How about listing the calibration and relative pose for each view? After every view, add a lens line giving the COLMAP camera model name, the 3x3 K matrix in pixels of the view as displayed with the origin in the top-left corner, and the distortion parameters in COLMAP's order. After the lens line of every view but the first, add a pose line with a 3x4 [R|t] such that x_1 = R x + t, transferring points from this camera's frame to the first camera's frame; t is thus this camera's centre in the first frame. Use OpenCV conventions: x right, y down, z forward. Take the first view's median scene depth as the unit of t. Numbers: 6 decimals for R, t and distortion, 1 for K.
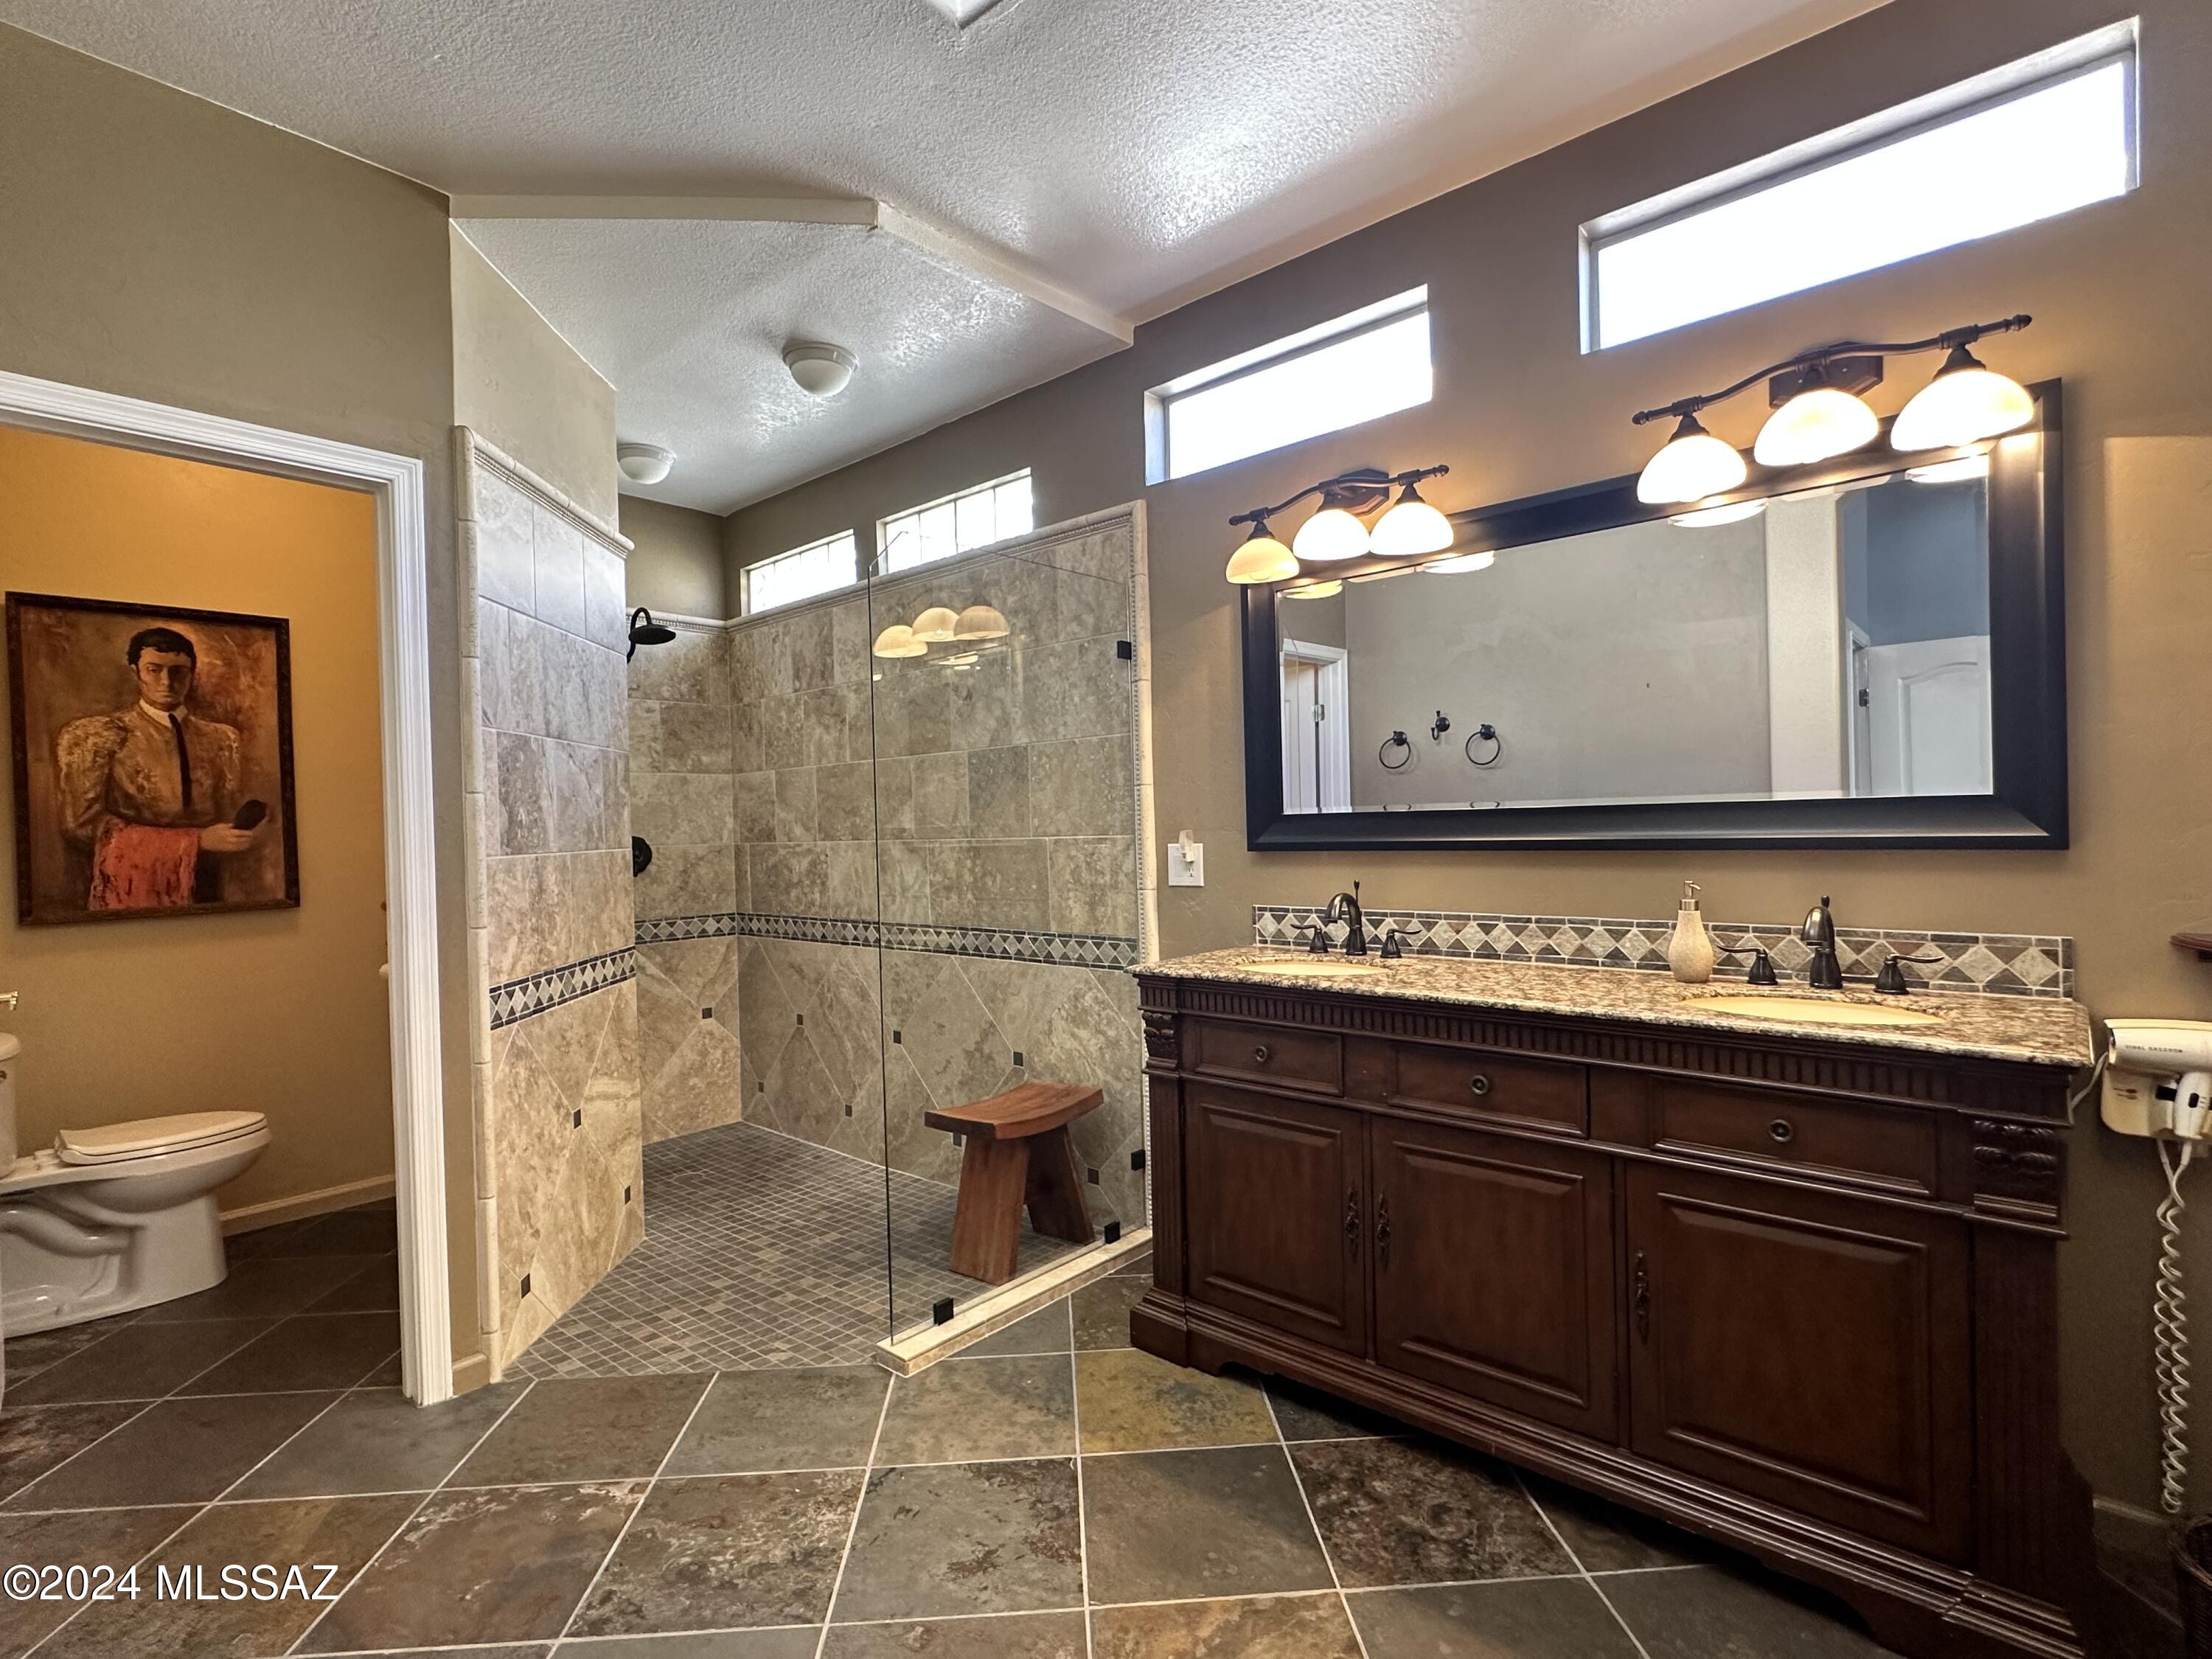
lens RADIAL K [[1047.9, 0, 1101.9], [0, 1047.9, 828.9], [0, 0, 1]] dist [-0.003410, 0.001315]
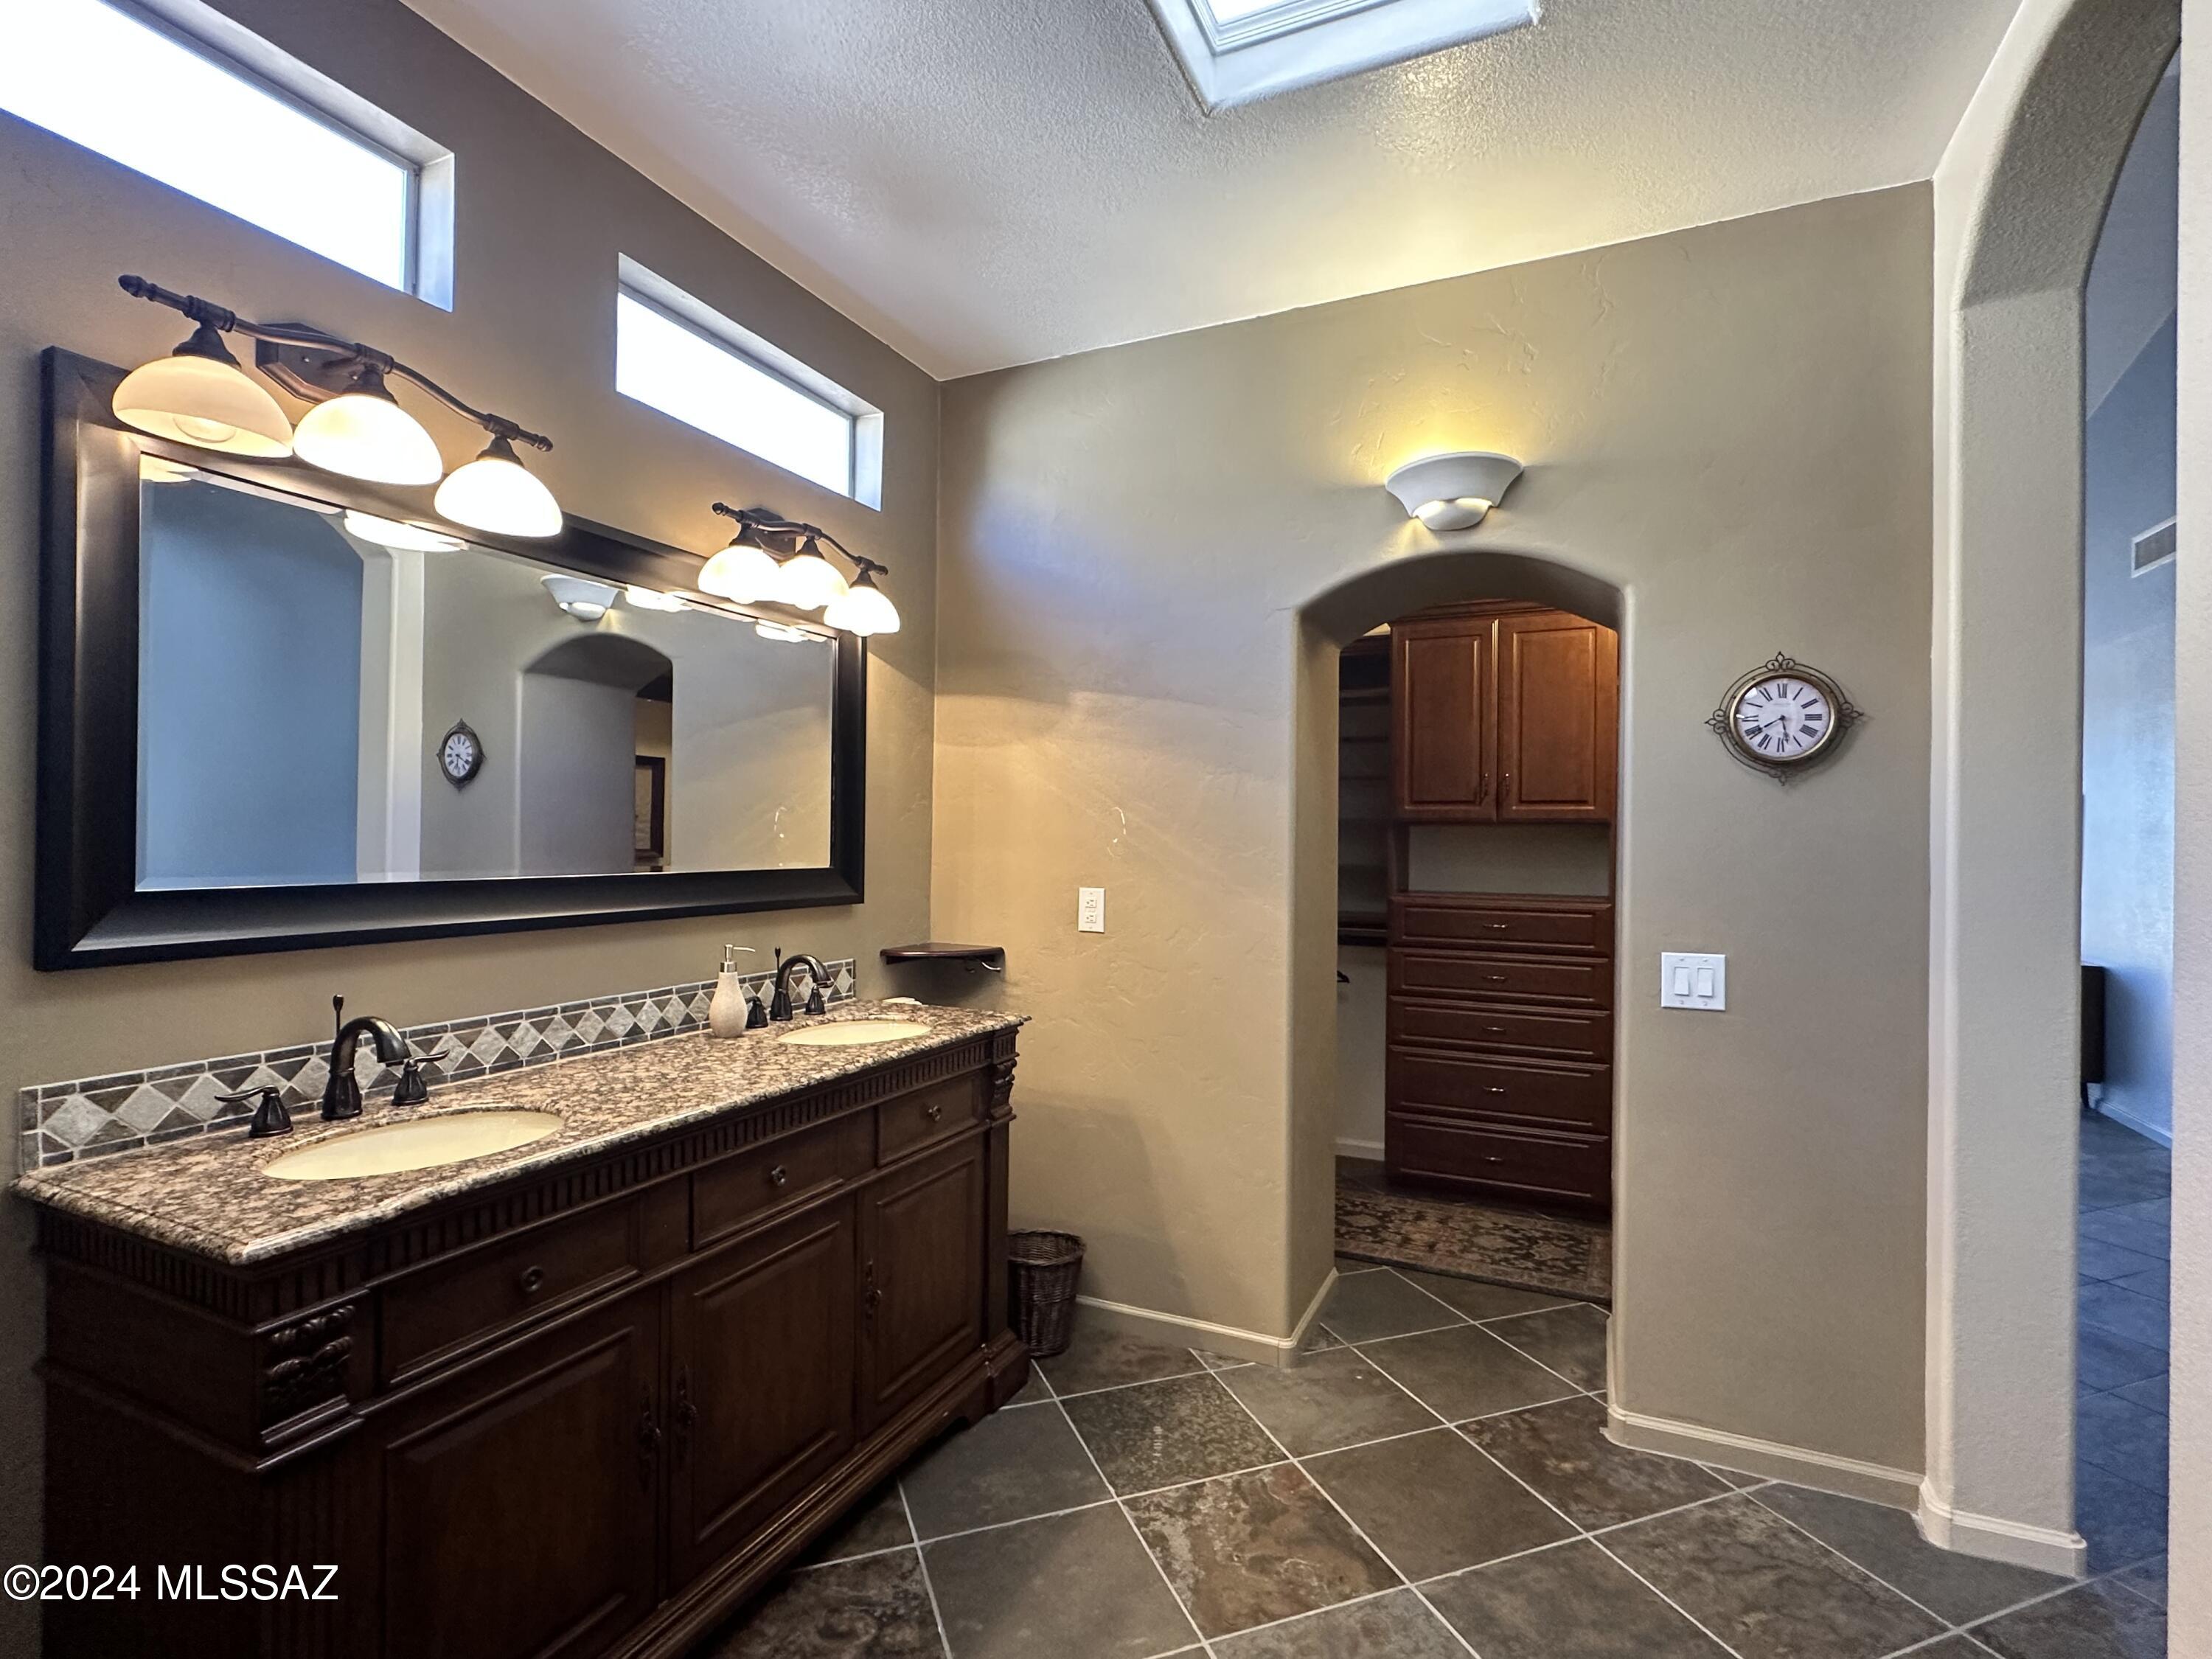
lens RADIAL K [[1047.9, 0, 1103.6], [0, 1047.9, 836.3], [0, 0, 1]] dist [-0.003410, 0.001315]
pose [[-0.283066, 0.025902, 0.958751, -0.528551], [0.005802, 0.999663, -0.025294, -0.029246], [-0.959083, -0.001597, -0.283121, 0.819699]]
